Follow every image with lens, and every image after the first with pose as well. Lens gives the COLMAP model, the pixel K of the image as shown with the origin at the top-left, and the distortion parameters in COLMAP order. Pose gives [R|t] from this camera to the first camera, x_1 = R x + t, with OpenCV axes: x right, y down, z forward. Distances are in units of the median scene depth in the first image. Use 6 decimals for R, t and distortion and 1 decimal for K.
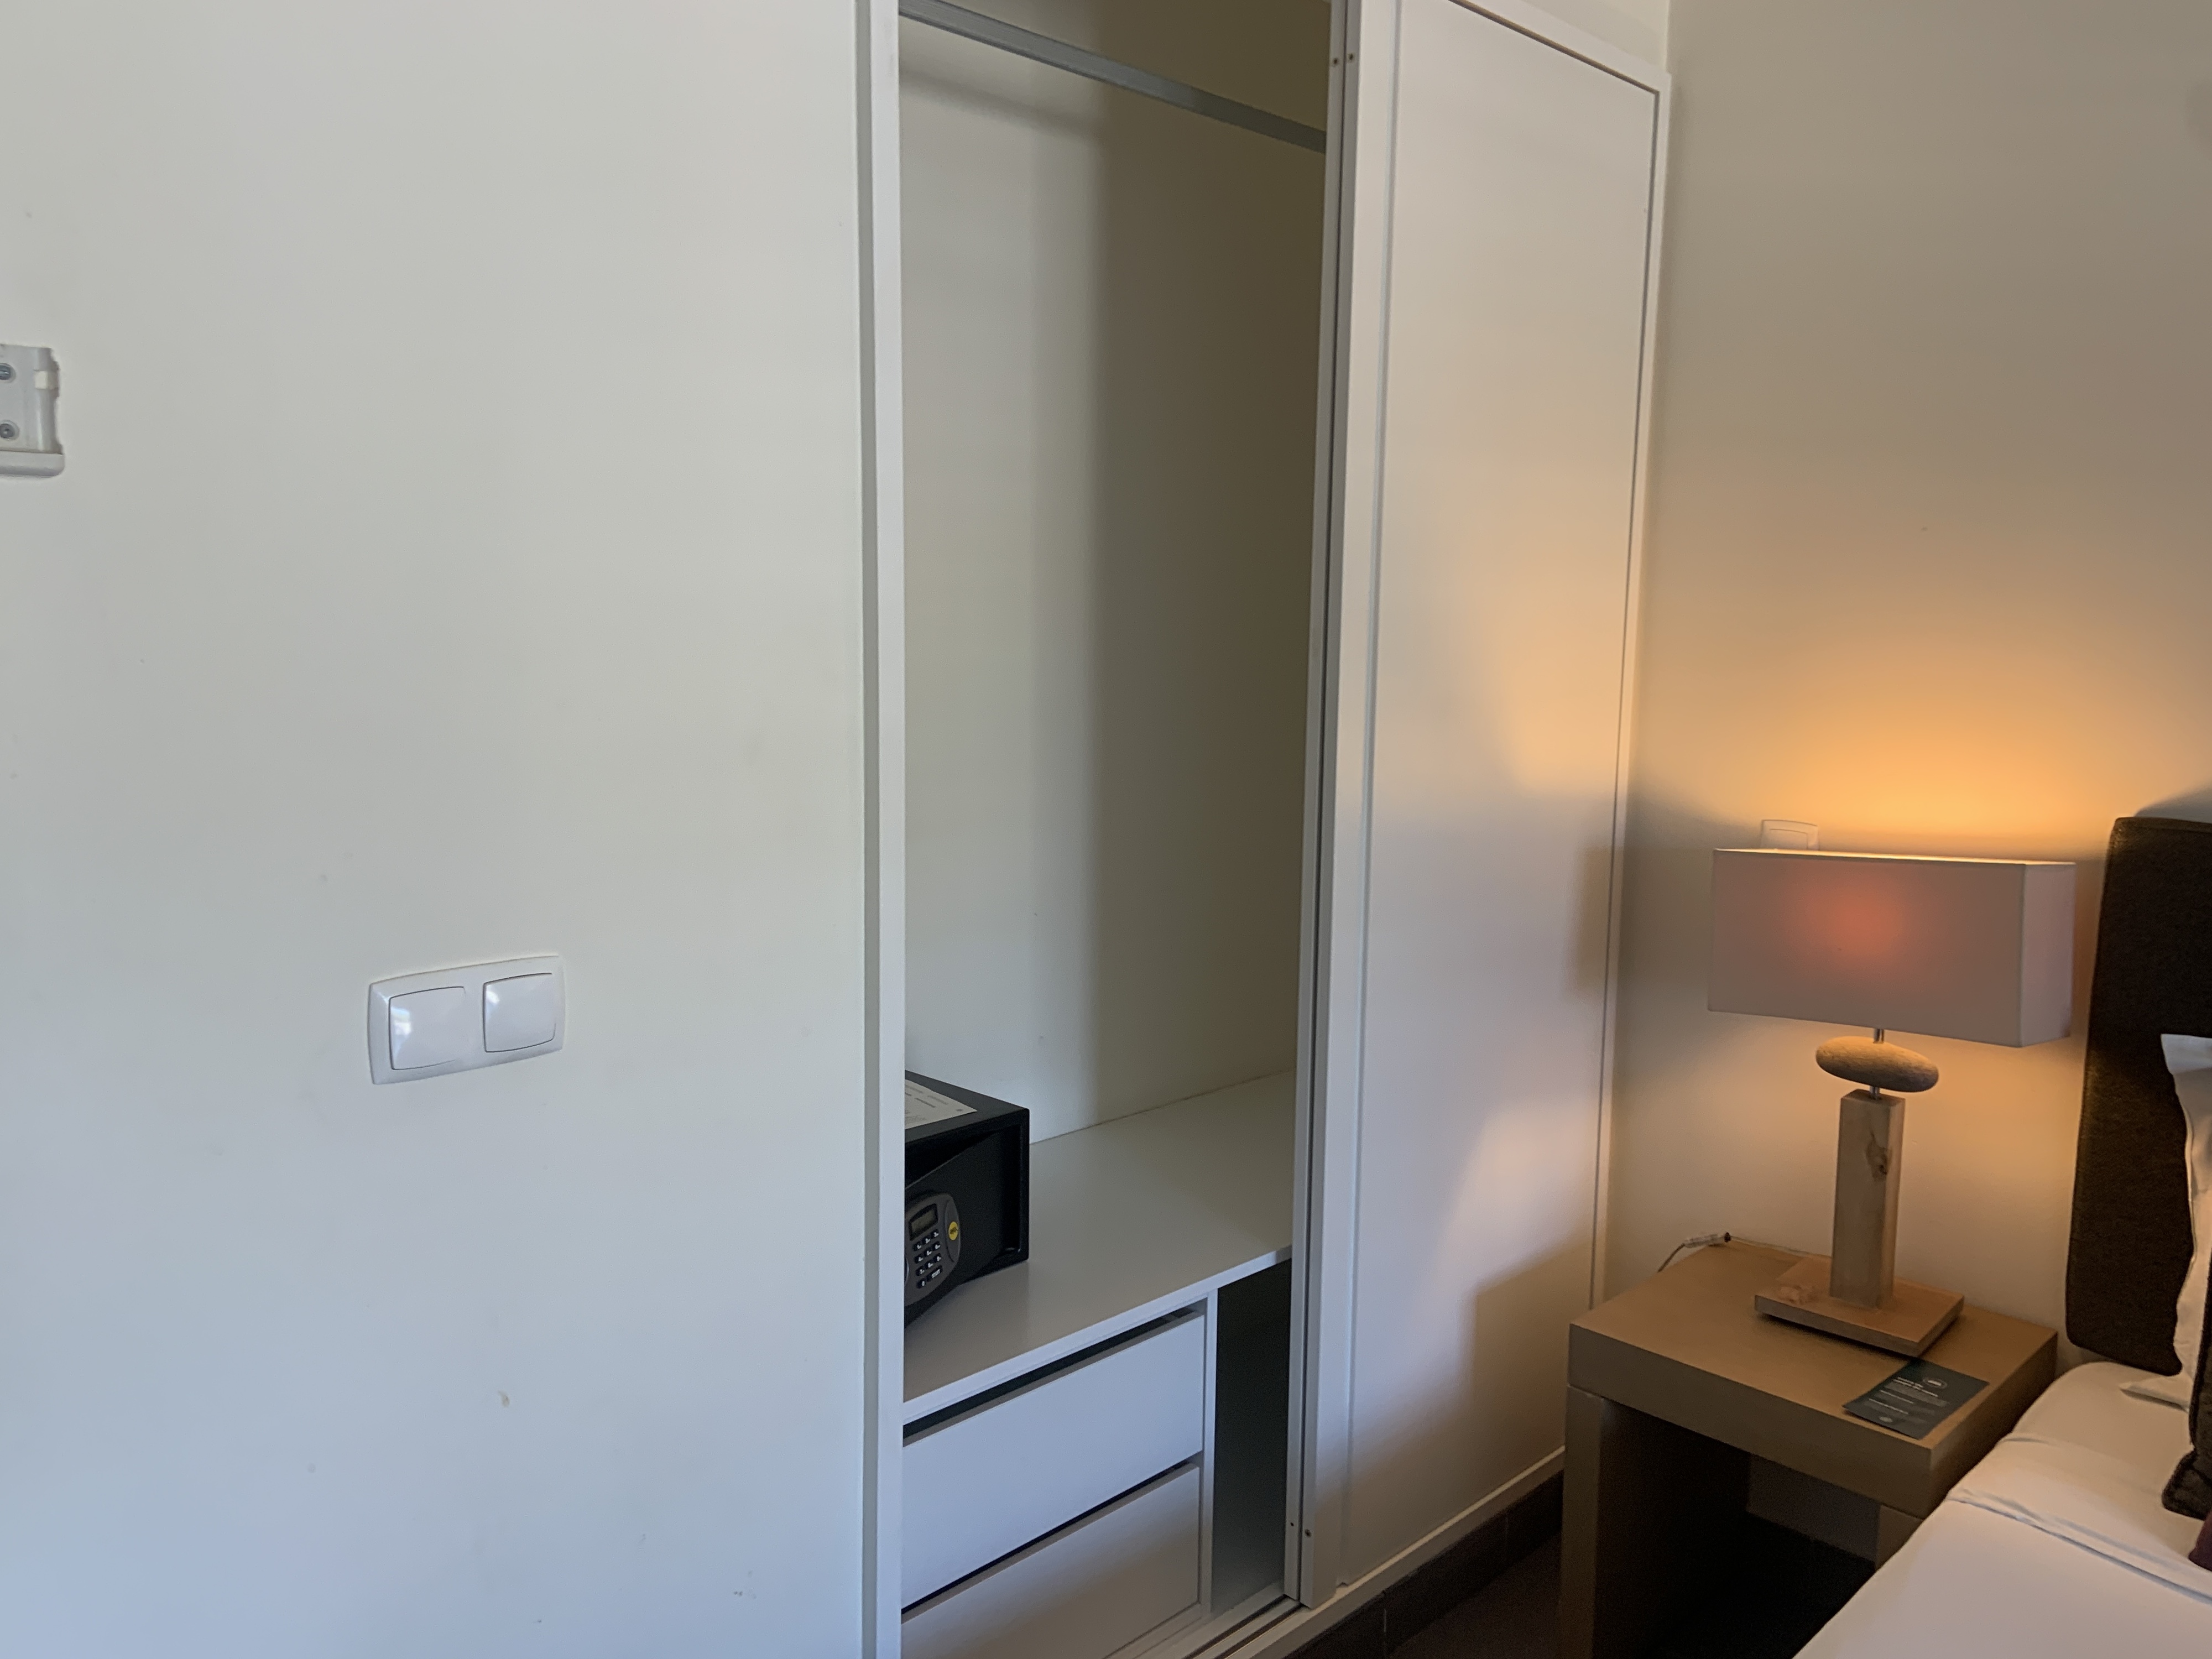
lens RADIAL K [[1636.3, 0, 1105.1], [0, 1636.3, 783.4], [0, 0, 1]] dist [0.000512, -0.000650]
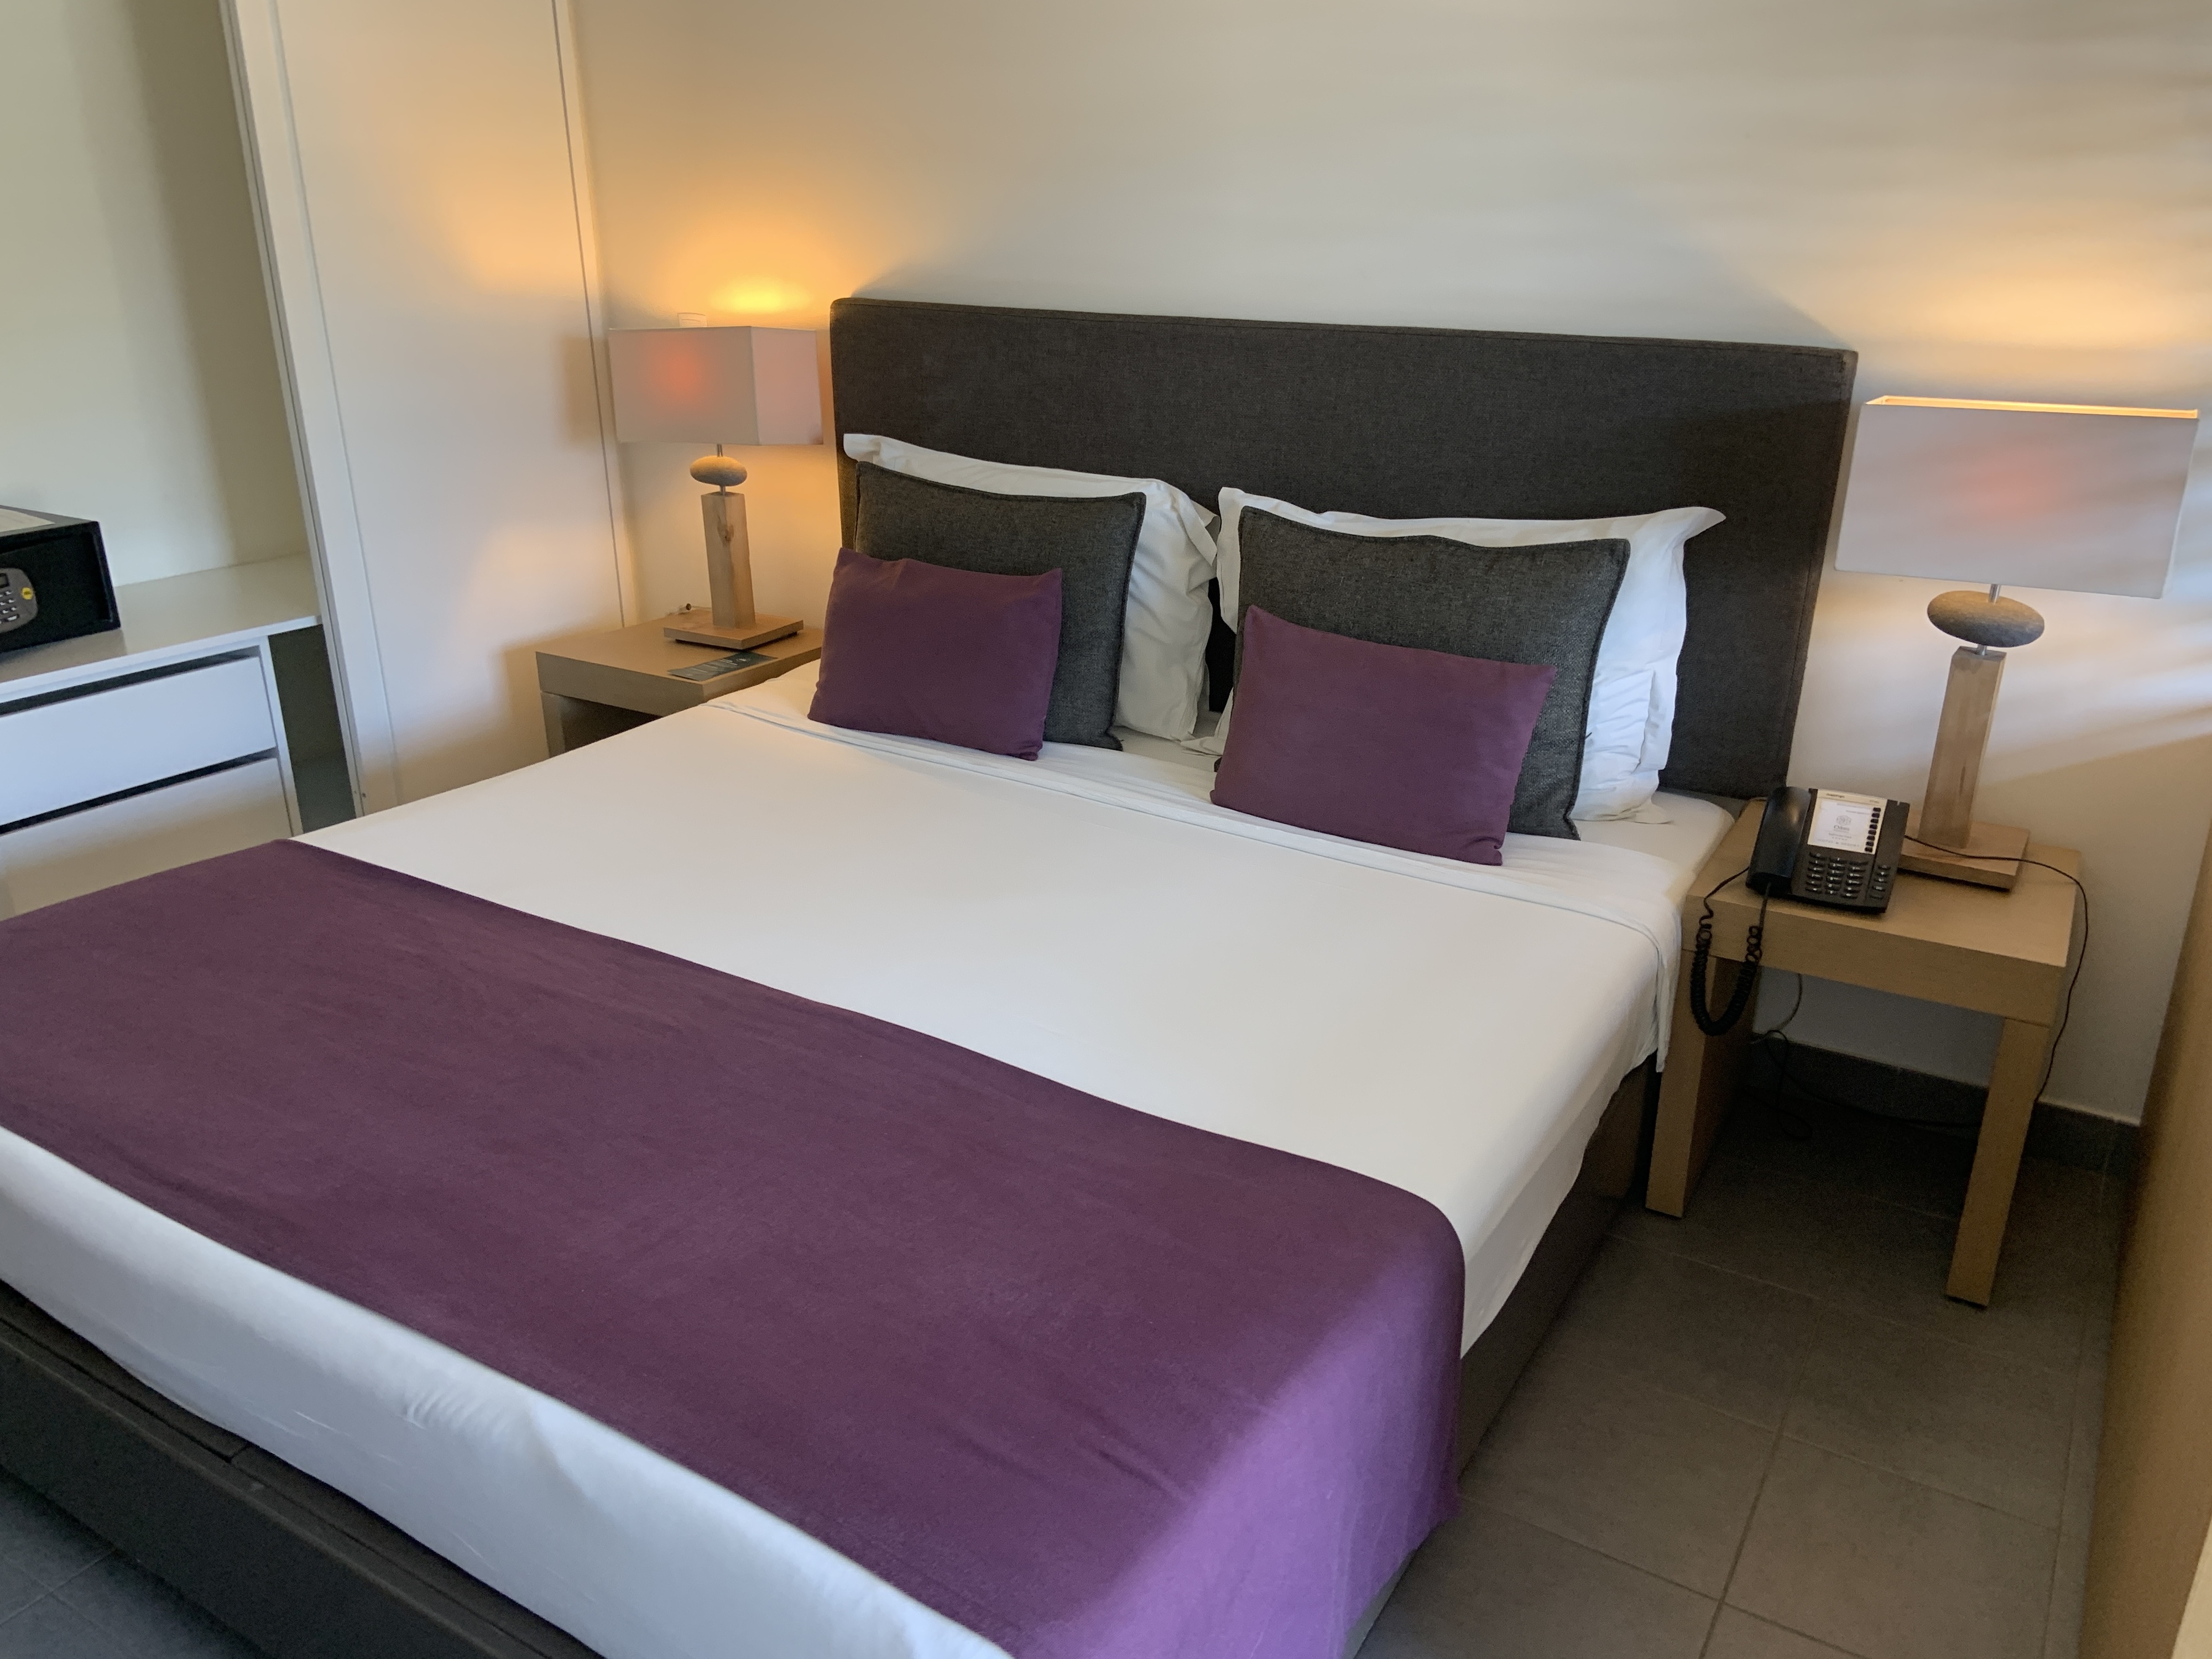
lens RADIAL K [[1688.3, 0, 1099.2], [0, 1688.3, 817.5], [0, 0, 1]] dist [0.173676, -0.197104]
pose [[0.970249, -0.094906, 0.222731, 0.434113], [0.035578, 0.965870, 0.256572, 0.085615], [-0.239480, -0.241015, 0.940511, -0.712019]]
